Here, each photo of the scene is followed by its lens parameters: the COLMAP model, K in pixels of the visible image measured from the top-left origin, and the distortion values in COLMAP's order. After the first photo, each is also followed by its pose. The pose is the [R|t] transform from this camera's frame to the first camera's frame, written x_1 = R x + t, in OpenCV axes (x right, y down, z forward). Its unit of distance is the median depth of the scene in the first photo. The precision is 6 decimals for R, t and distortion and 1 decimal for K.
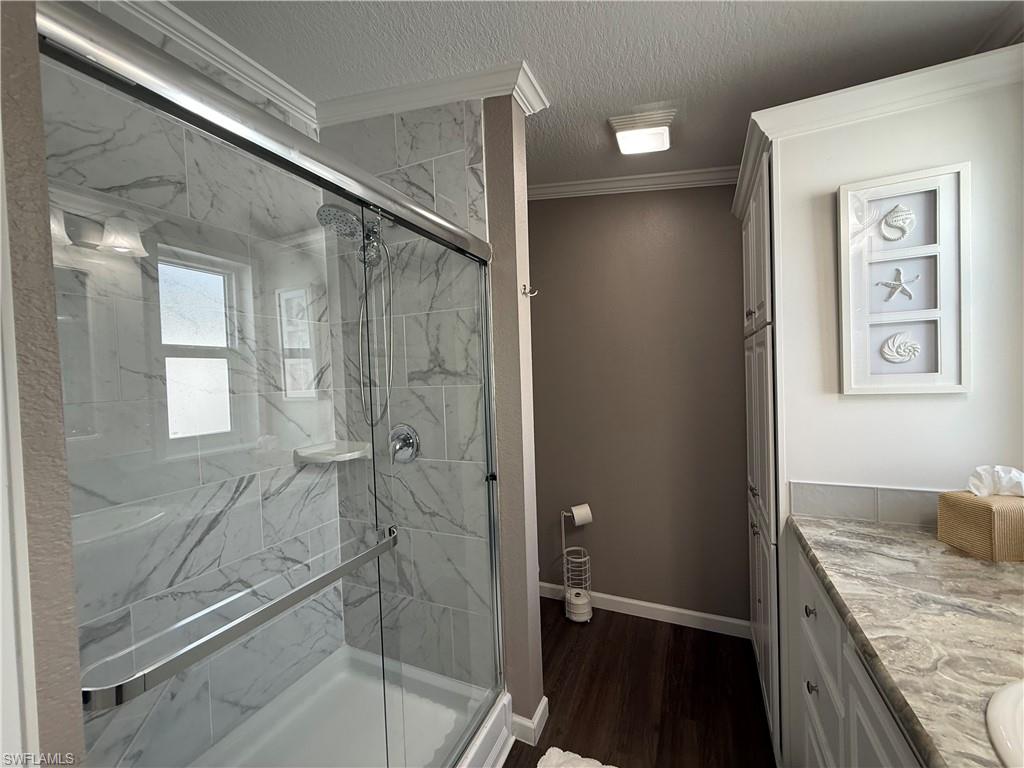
lens RADIAL K [[410.0, 0, 514.4], [0, 410.0, 384.9], [0, 0, 1]] dist [0.000390, 0.000045]
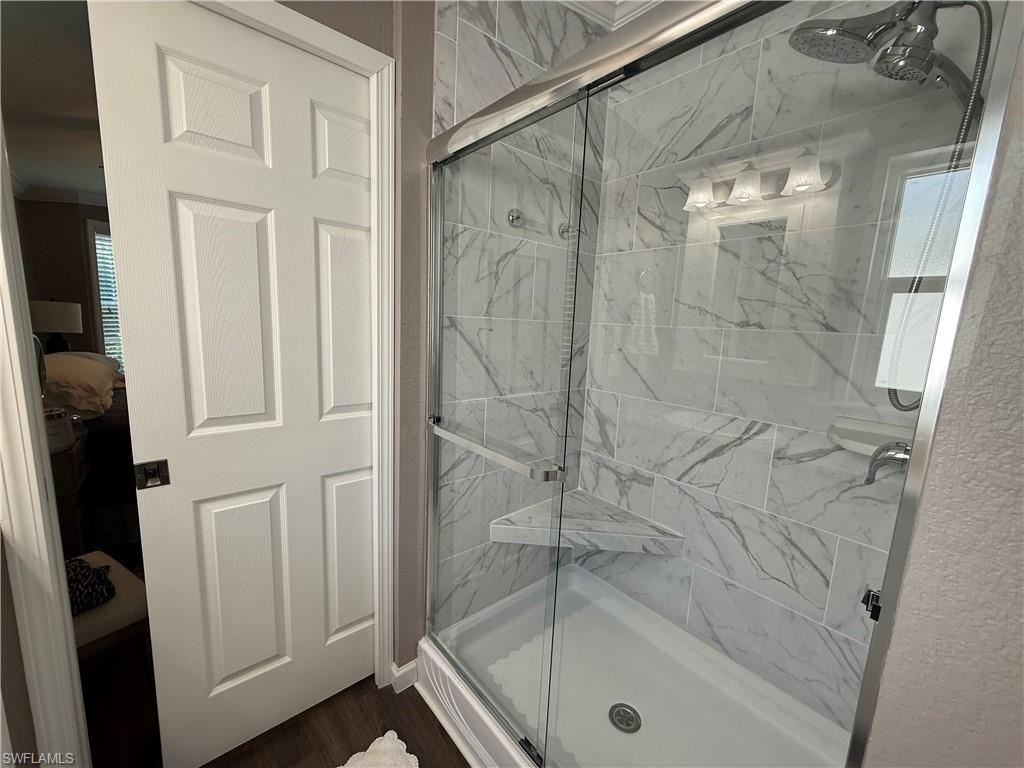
lens RADIAL K [[410.0, 0, 514.4], [0, 410.0, 384.9], [0, 0, 1]] dist [0.000390, 0.000045]
pose [[-0.408588, 0.159595, -0.898657, 0.502424], [-0.053932, 0.978652, 0.198322, -0.010938], [0.911124, 0.129499, -0.391258, 1.162522]]
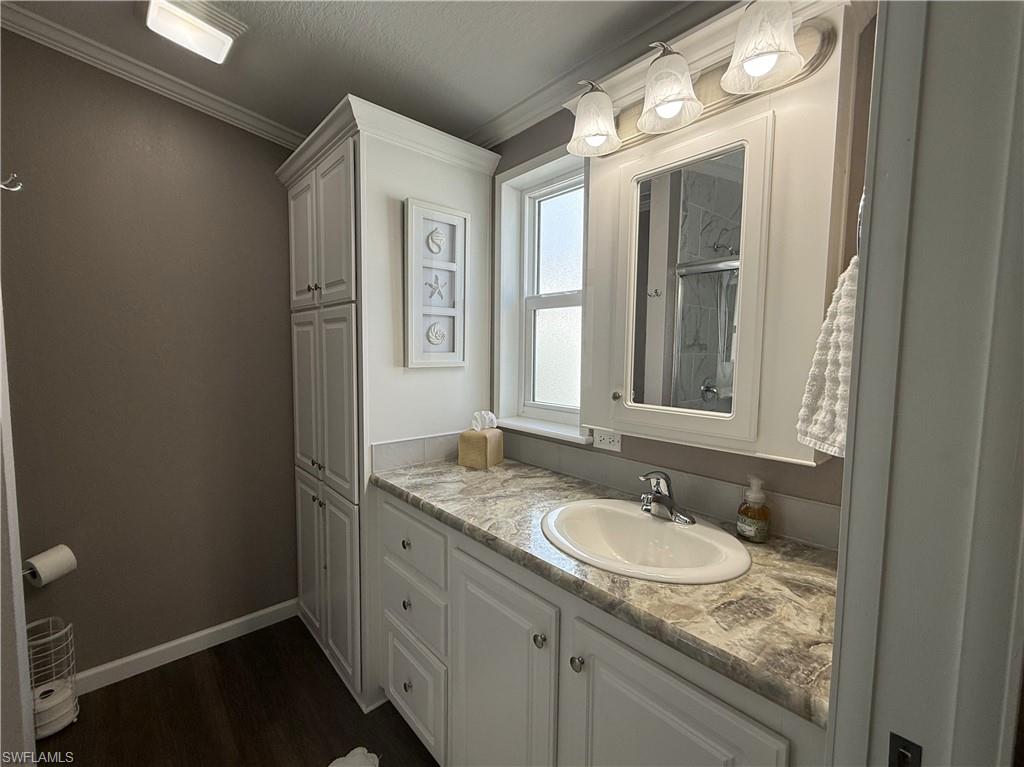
lens RADIAL K [[440.8, 0, 507.0], [0, 440.8, 384.5], [0, 0, 1]] dist [-0.000926, -0.000022]
pose [[0.394168, -0.030199, 0.918542, -0.331055], [-0.006663, 0.999340, 0.035715, 0.026376], [-0.919014, -0.020198, 0.393707, 0.202869]]
